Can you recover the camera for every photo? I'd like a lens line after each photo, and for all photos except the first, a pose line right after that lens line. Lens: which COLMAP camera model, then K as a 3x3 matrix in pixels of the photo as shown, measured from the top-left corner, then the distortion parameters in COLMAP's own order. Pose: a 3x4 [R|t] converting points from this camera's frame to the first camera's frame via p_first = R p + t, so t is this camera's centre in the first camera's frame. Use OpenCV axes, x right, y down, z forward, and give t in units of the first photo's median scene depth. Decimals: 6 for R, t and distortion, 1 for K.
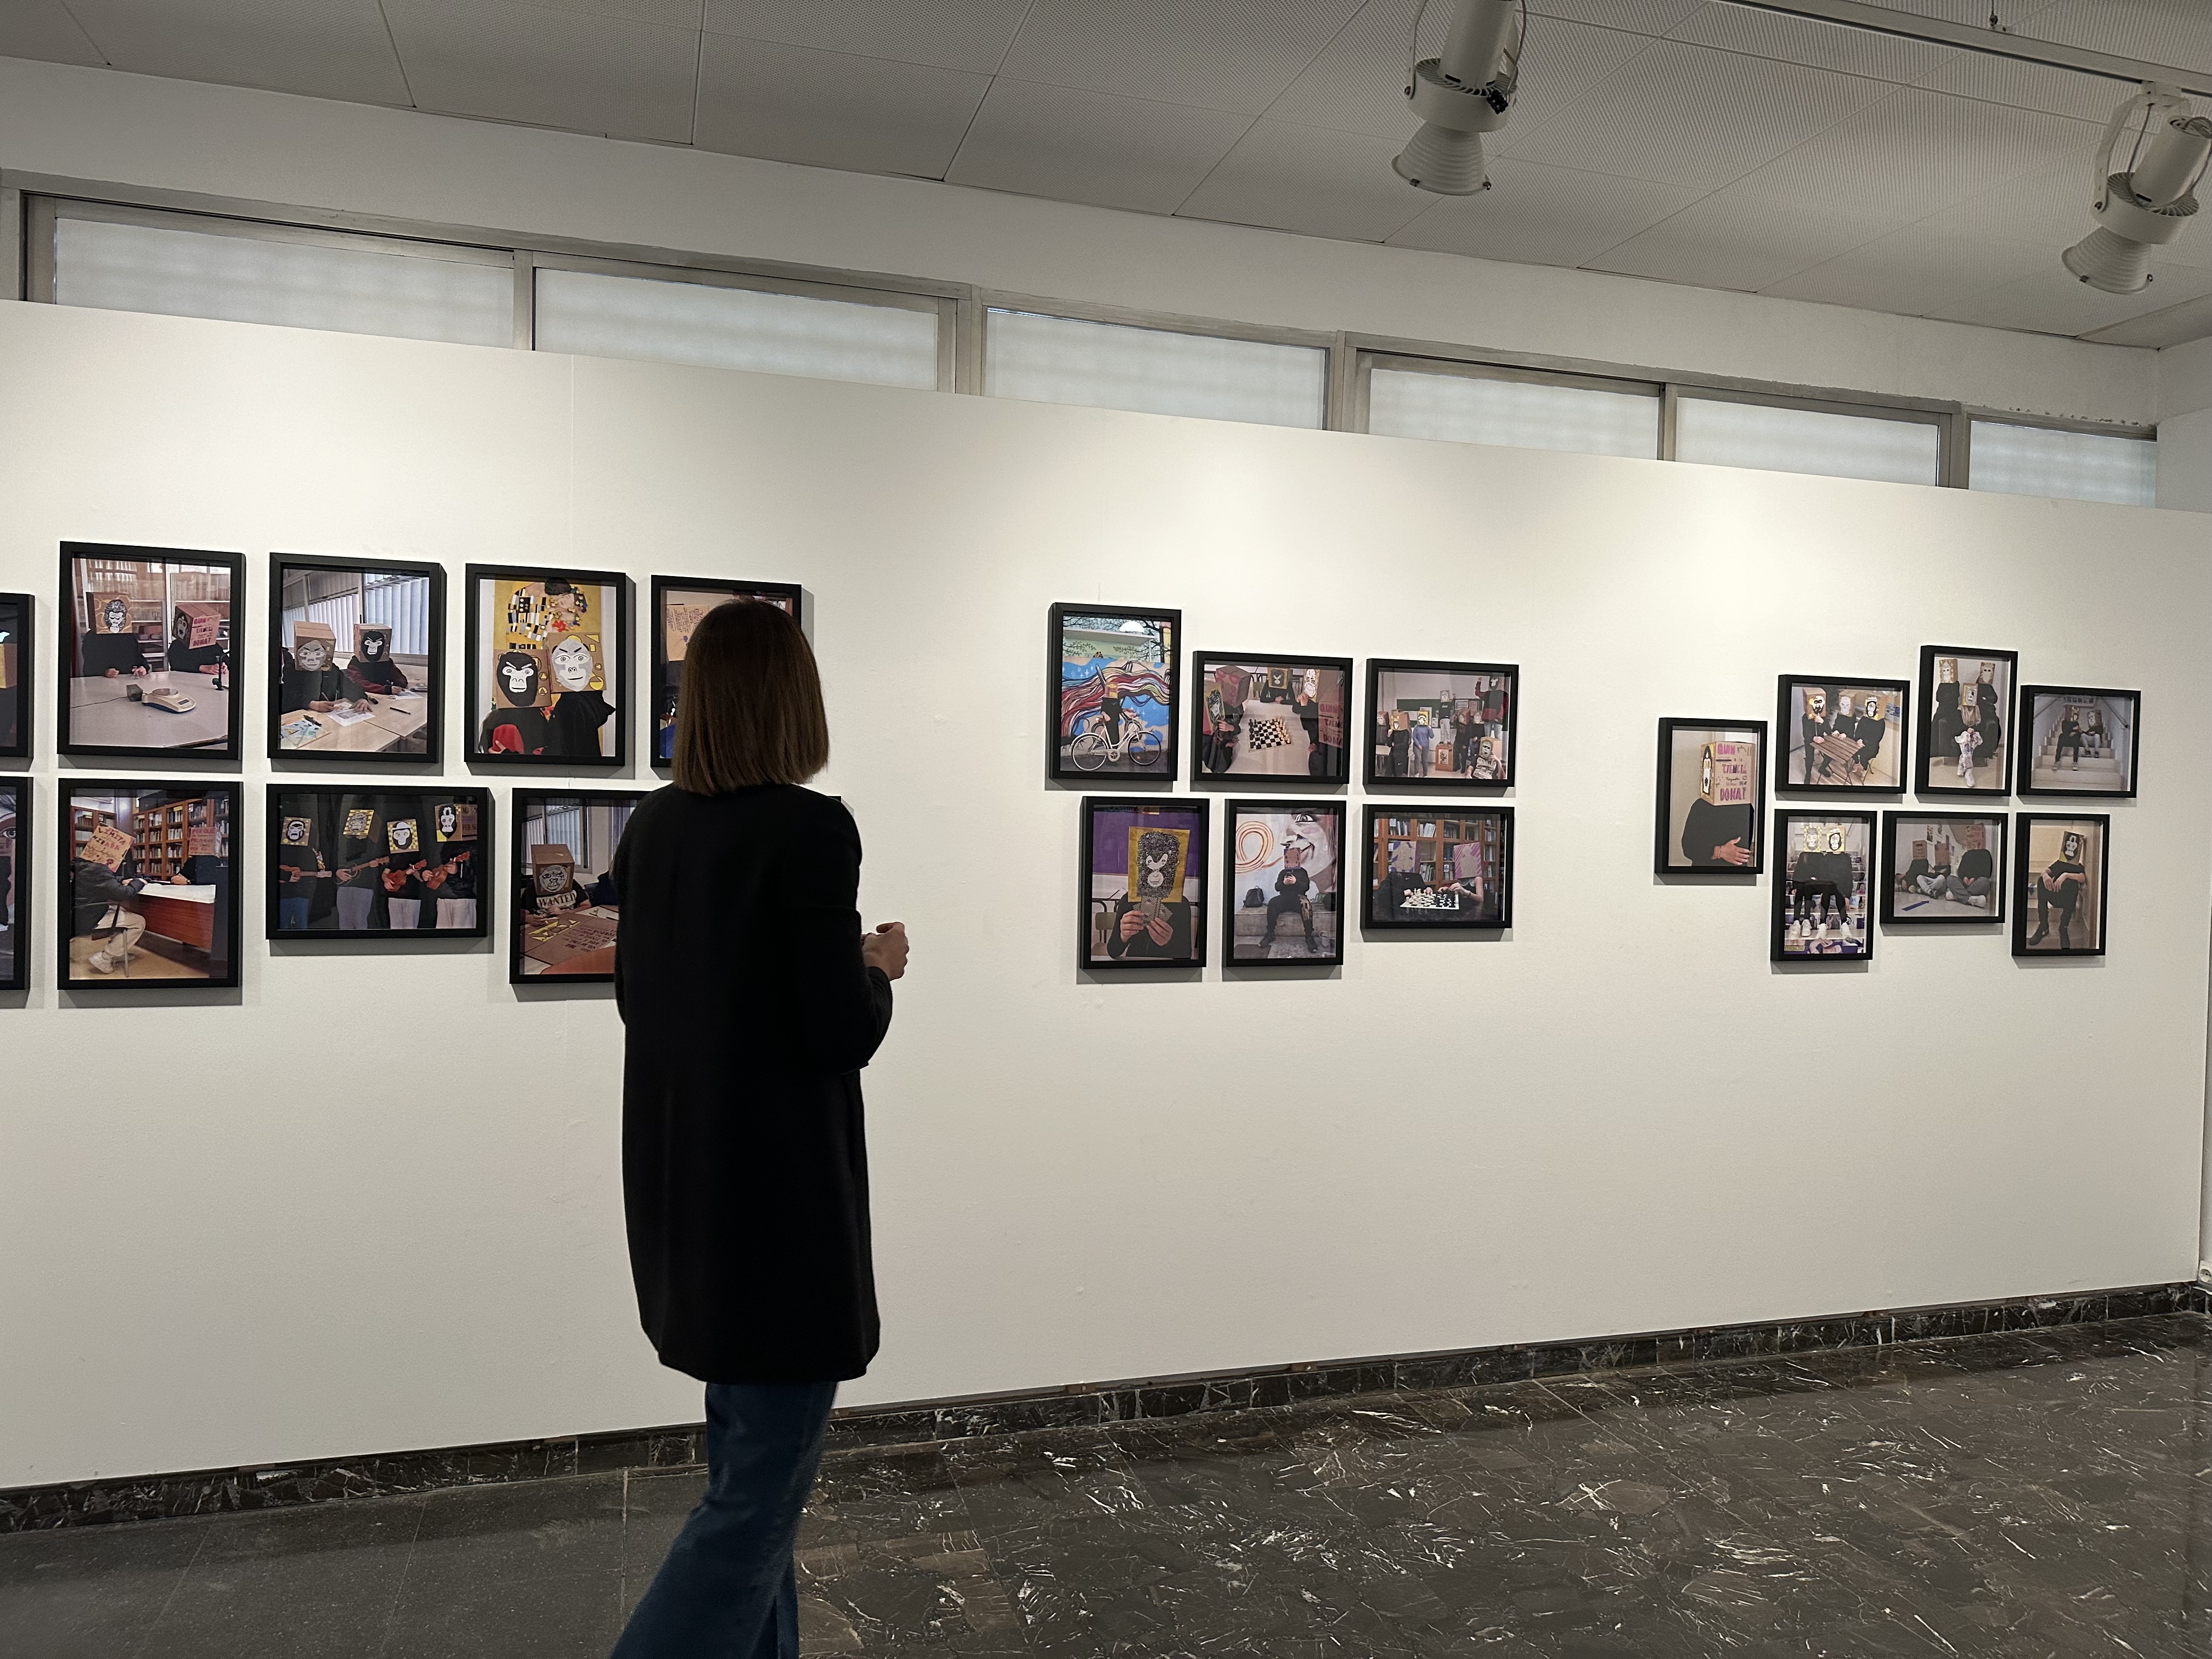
lens RADIAL K [[1575.4, 0, 1106.0], [0, 1575.4, 829.5], [0, 0, 1]] dist [0.000112, -0.004300]
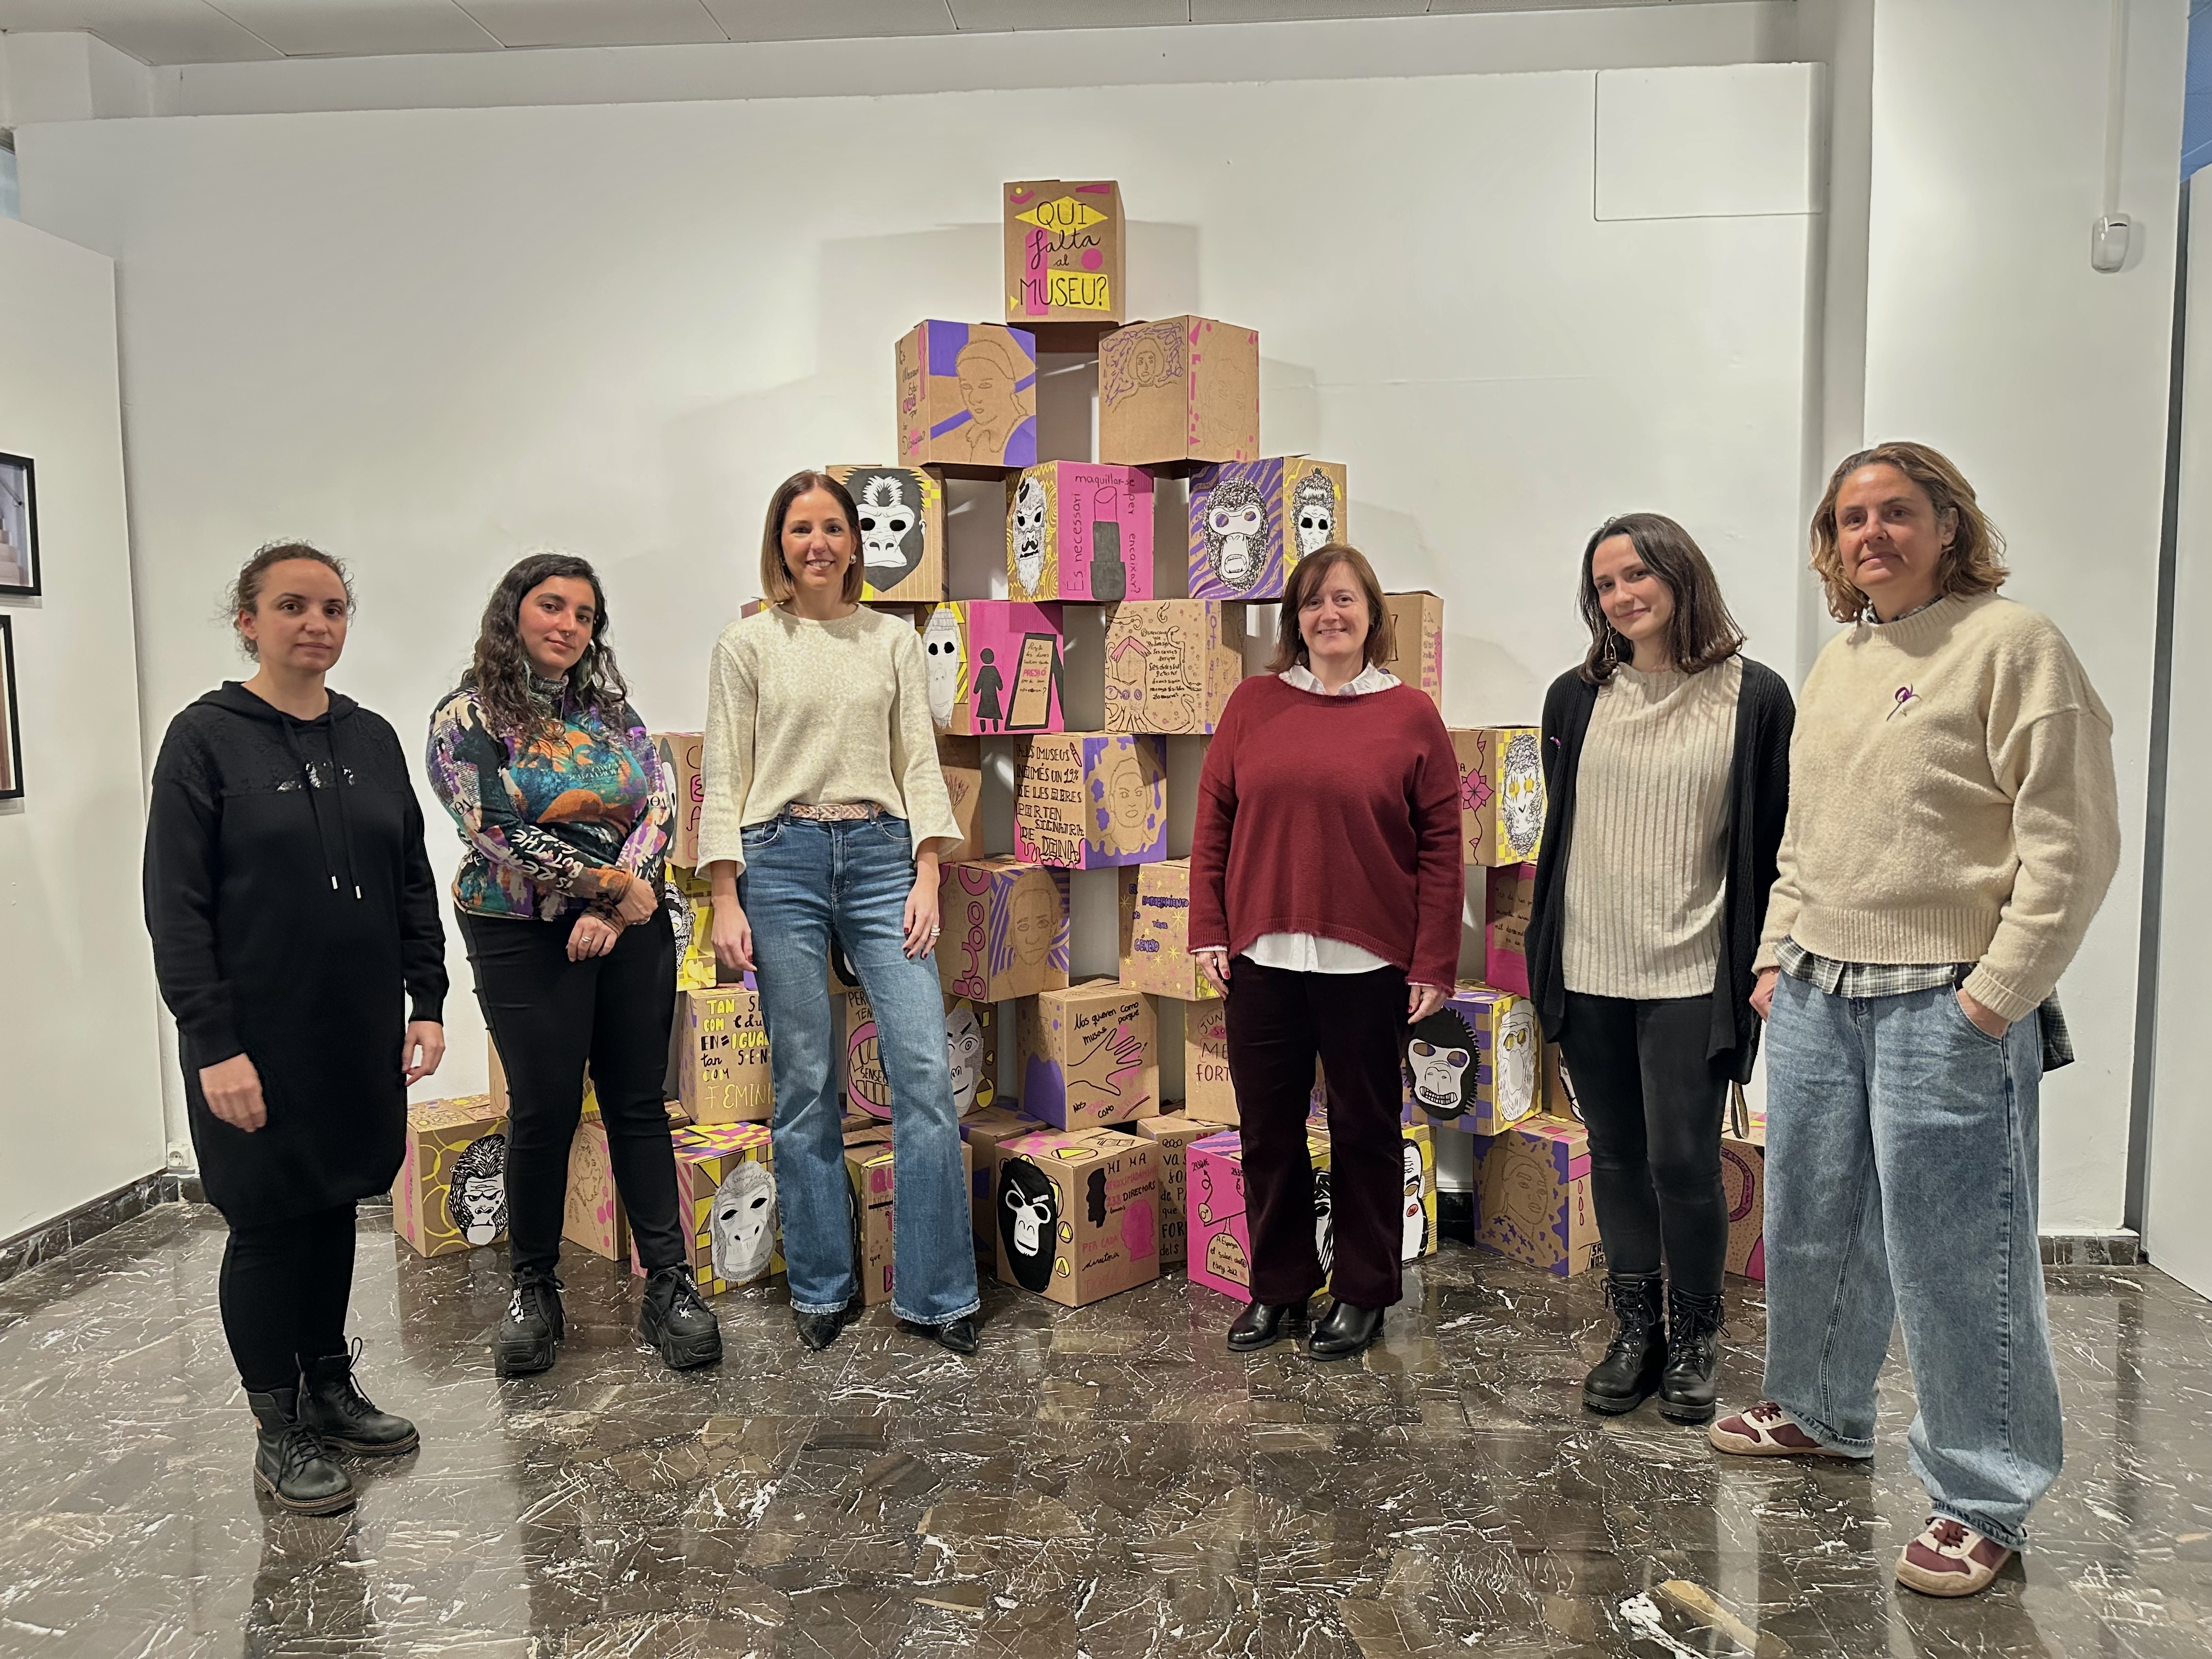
lens RADIAL K [[1575.4, 0, 1106.0], [0, 1575.4, 829.5], [0, 0, 1]] dist [0.000112, -0.004300]
pose [[0.356351, -0.103663, 0.928584, 0.099193], [0.037031, 0.994612, 0.096823, 0.039771], [-0.933618, -0.000117, 0.358270, 0.218161]]
